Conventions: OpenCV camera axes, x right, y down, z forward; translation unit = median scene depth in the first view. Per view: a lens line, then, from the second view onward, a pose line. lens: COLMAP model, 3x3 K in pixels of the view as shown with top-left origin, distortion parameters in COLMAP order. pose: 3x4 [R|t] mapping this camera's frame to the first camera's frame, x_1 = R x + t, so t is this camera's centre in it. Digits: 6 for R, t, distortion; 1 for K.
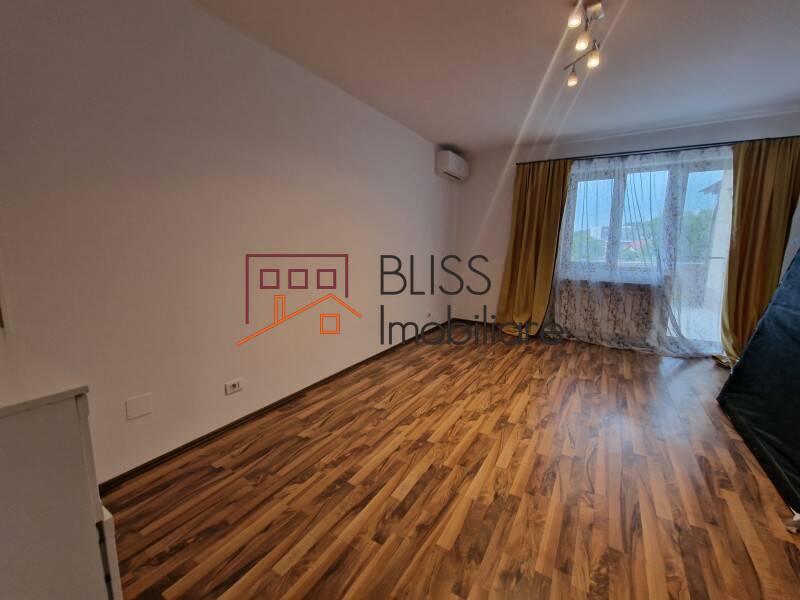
lens RADIAL K [[330.0, 0, 396.2], [0, 330.0, 296.7], [0, 0, 1]] dist [-0.003287, -0.001492]
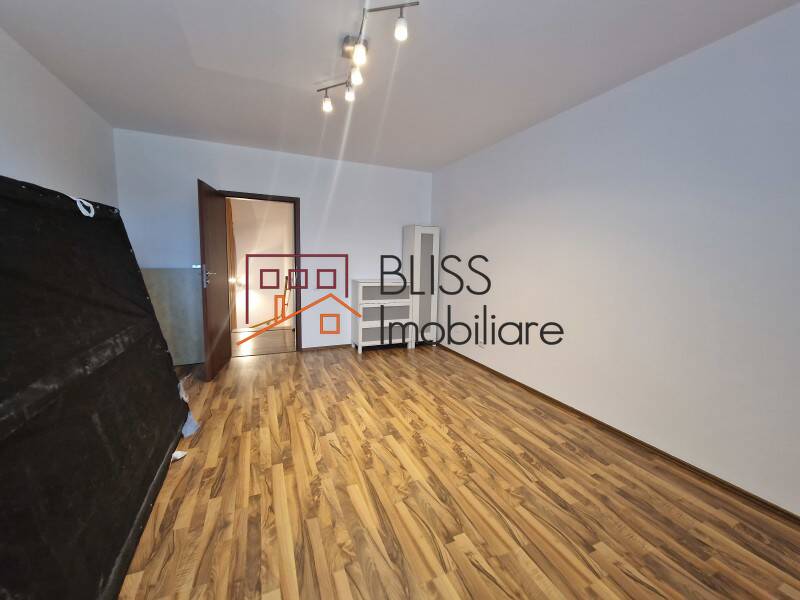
lens RADIAL K [[330.0, 0, 399.1], [0, 330.0, 297.4], [0, 0, 1]] dist [-0.003287, -0.001492]
pose [[-0.569117, 0.076372, -0.818702, 1.088876], [-0.155954, 0.967579, 0.198670, -0.224639], [0.807332, 0.240746, -0.538755, 1.425695]]
